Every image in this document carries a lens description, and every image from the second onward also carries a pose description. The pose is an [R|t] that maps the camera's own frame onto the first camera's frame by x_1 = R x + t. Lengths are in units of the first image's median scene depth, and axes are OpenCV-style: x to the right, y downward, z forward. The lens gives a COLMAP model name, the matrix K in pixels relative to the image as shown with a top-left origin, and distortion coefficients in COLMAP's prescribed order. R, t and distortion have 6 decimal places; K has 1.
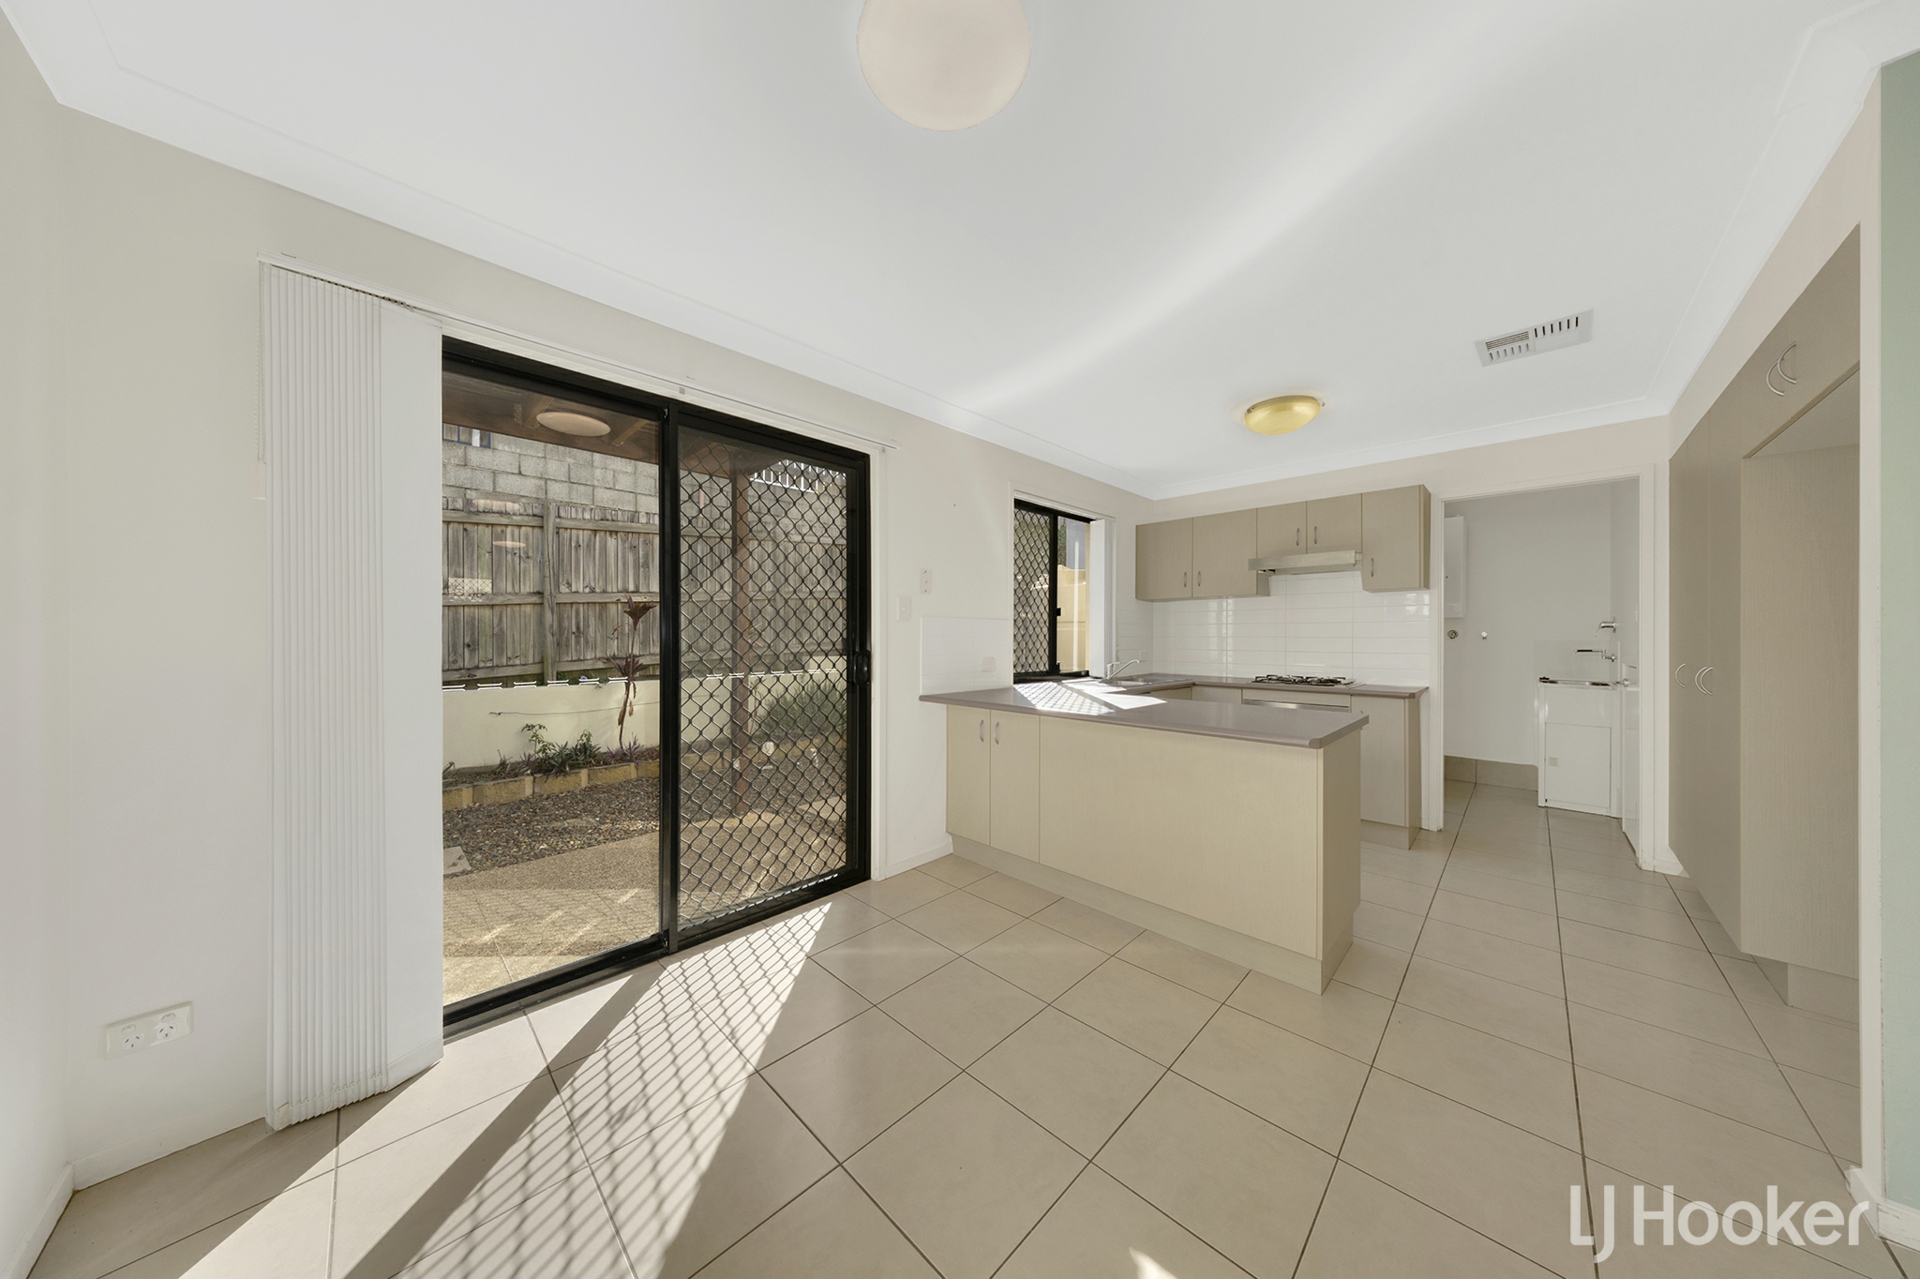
lens RADIAL K [[572.3, 0, 959.0], [0, 572.3, 636.0], [0, 0, 1]] dist [0.000790, -0.000009]
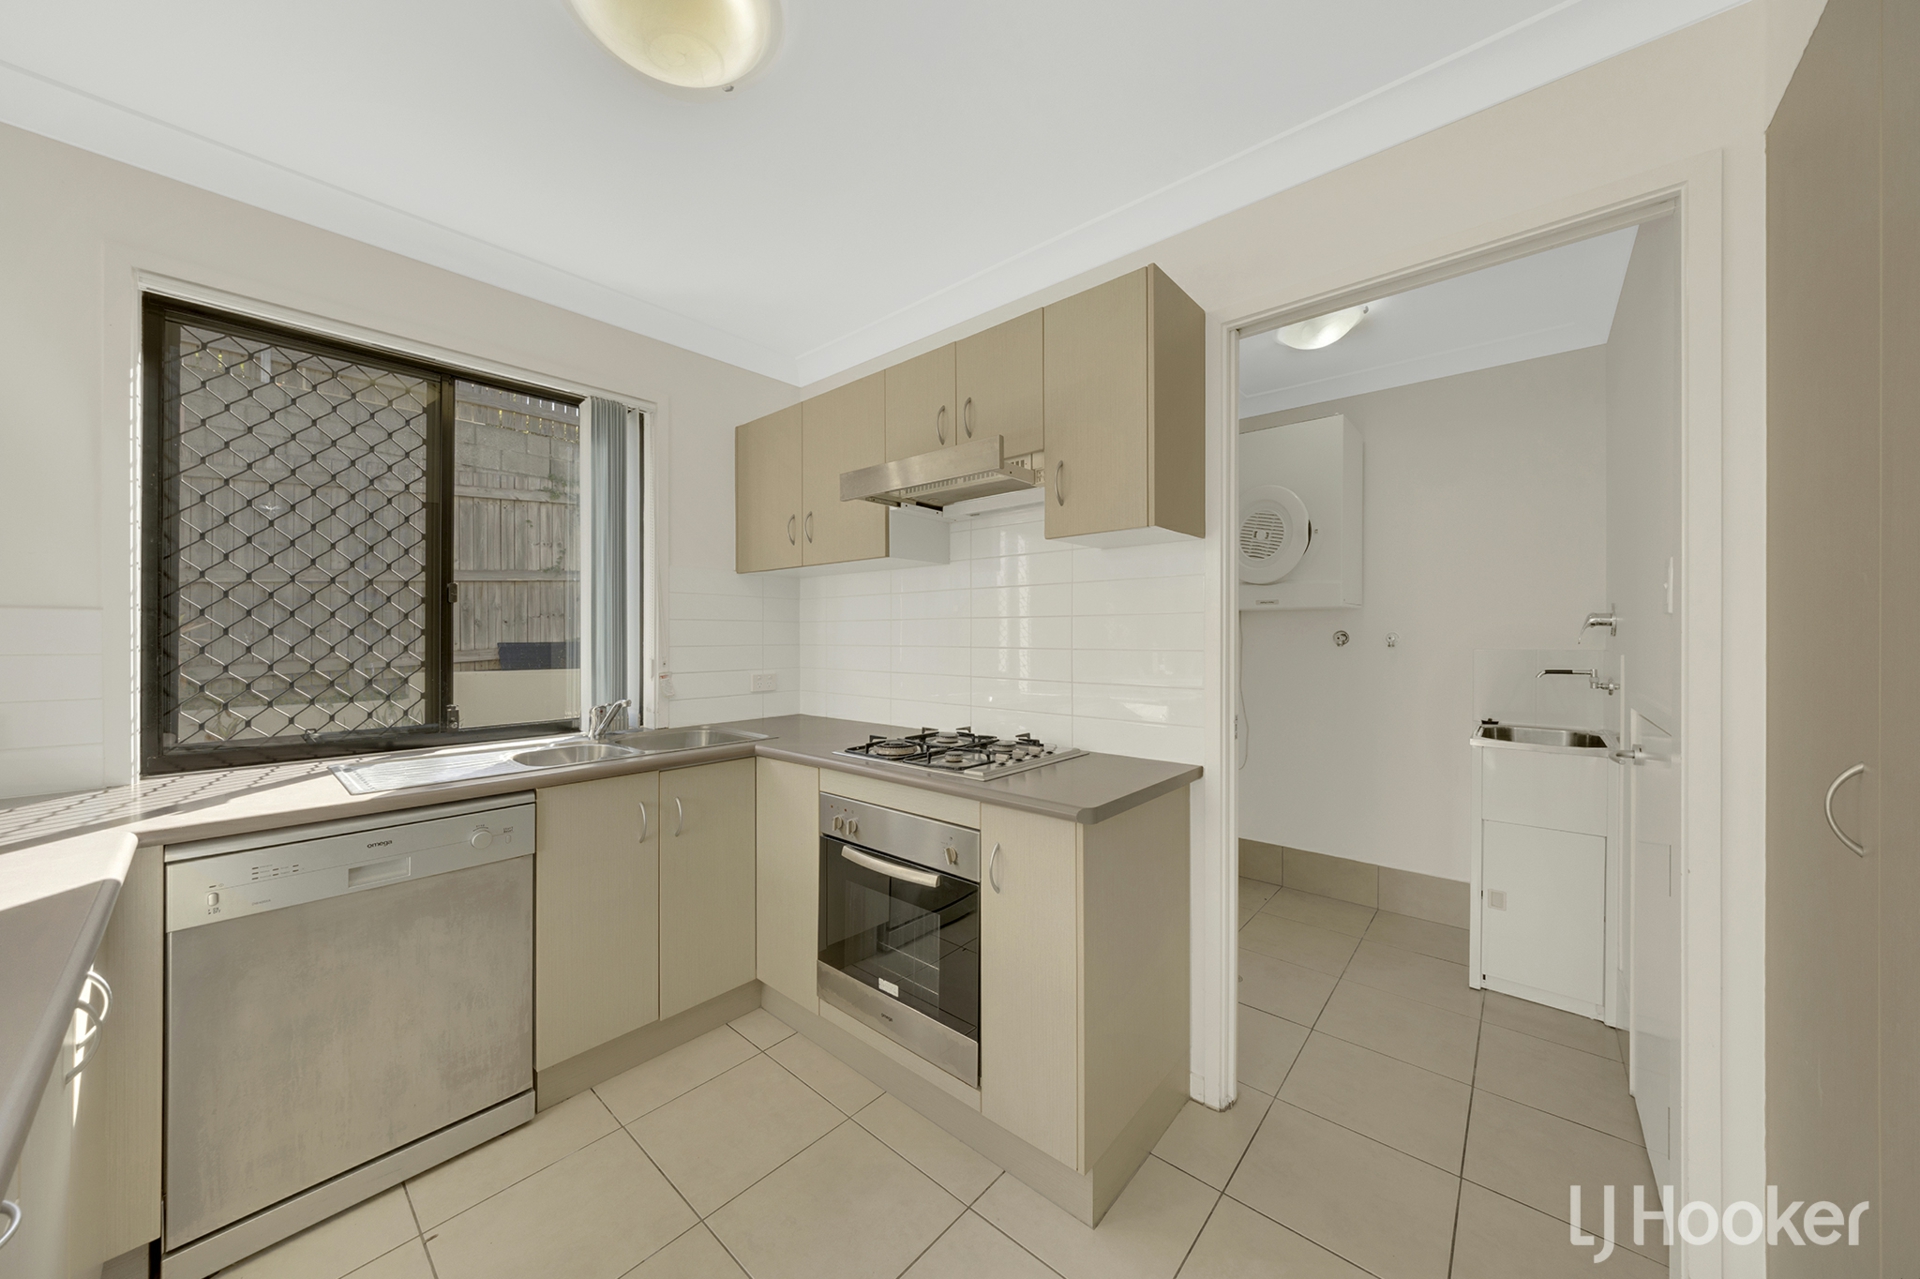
lens RADIAL K [[626.3, 0, 956.2], [0, 626.3, 632.6], [0, 0, 1]] dist [-0.011335, -0.000137]
pose [[0.999149, -0.000991, 0.041225, 0.578507], [0.001020, 0.999999, -0.000696, -0.009446], [-0.041225, 0.000737, 0.999150, 0.511597]]
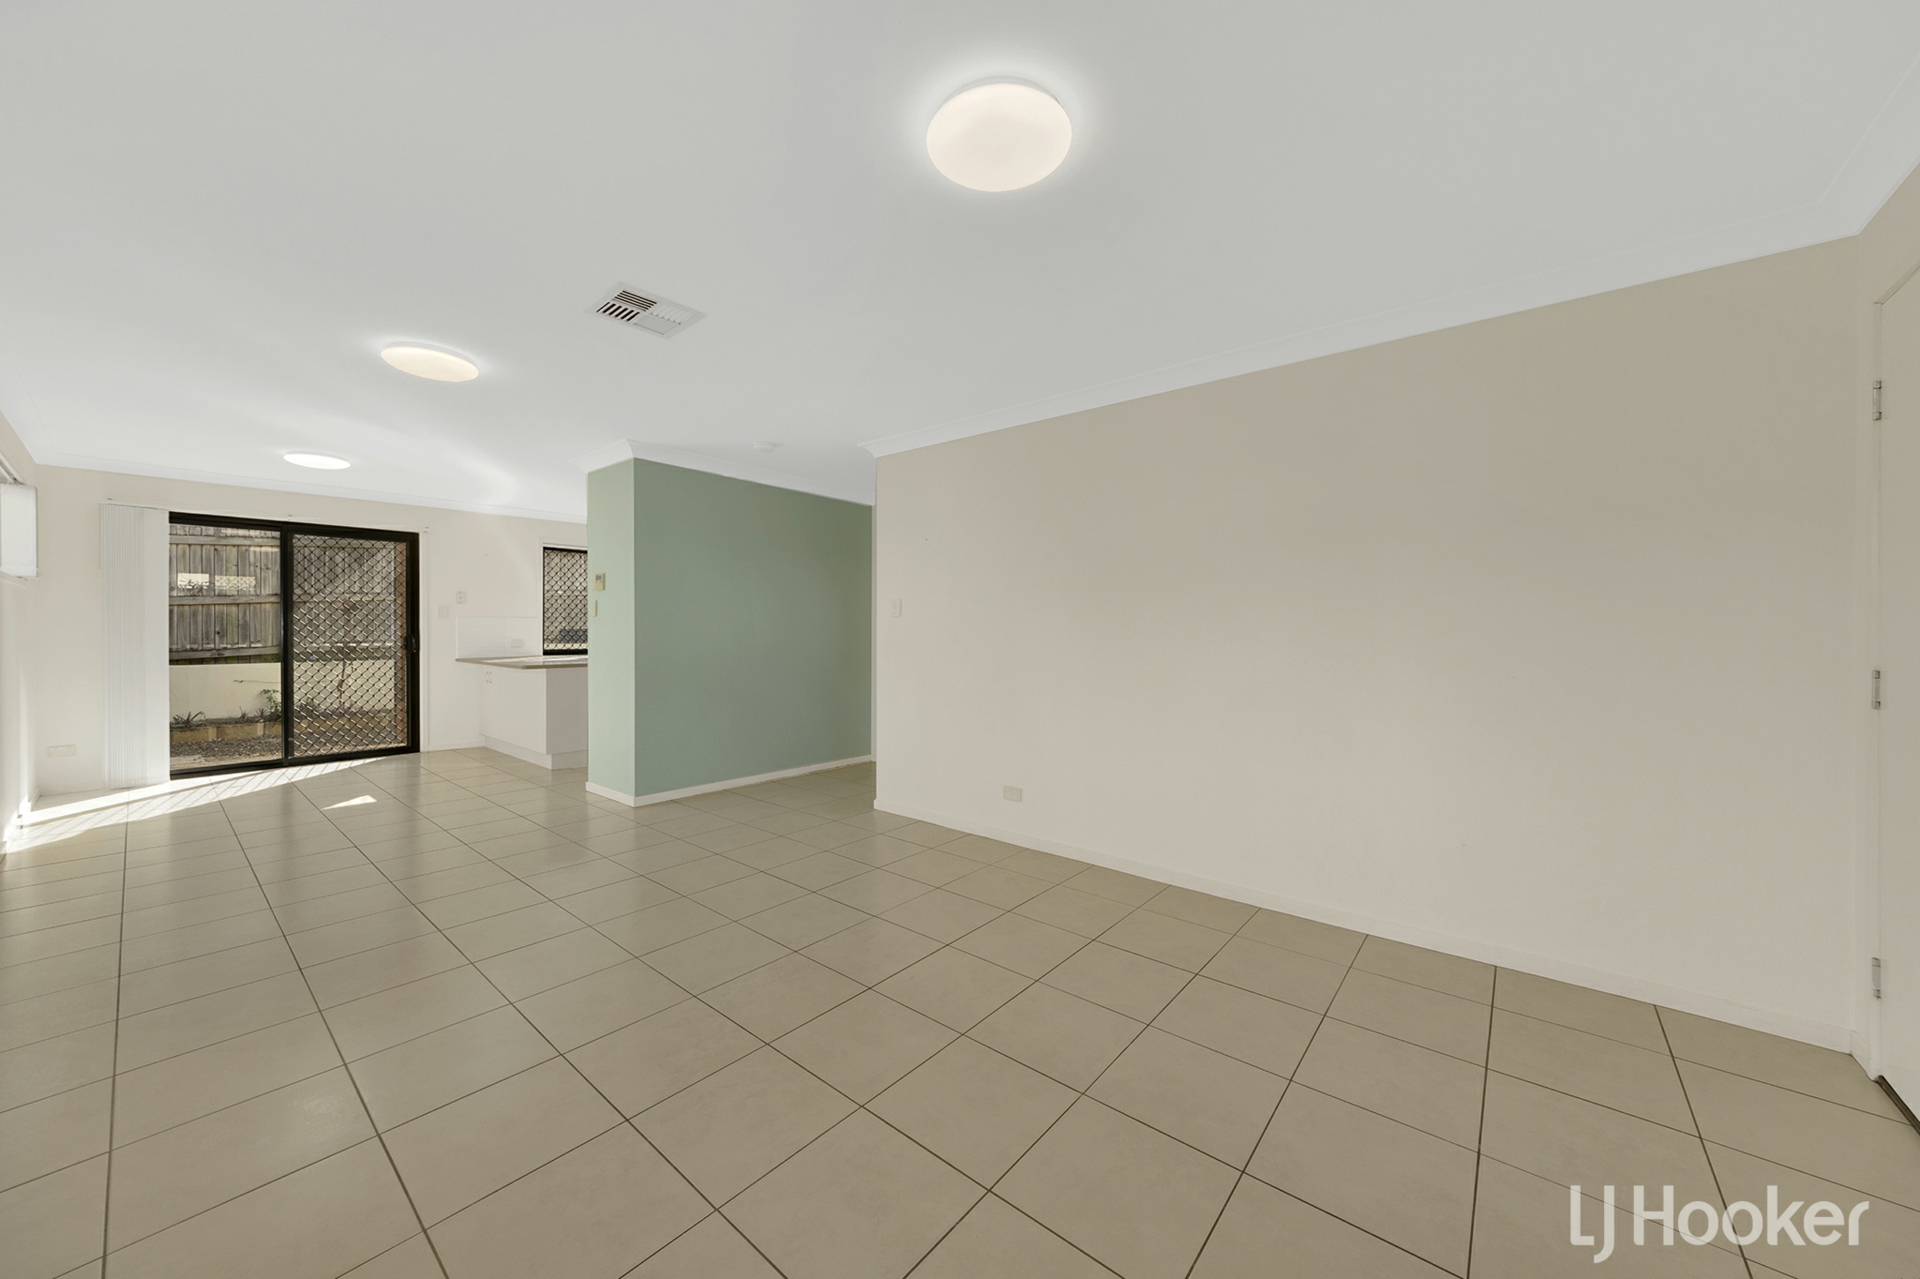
lens RADIAL K [[675.9, 0, 952.8], [0, 675.9, 629.9], [0, 0, 1]] dist [-0.001913, -0.000158]
pose [[0.997269, 0.001657, 0.073836, 1.066848], [-0.002047, 0.999984, 0.005215, -0.004095], [-0.073827, -0.005352, 0.997257, -1.019679]]
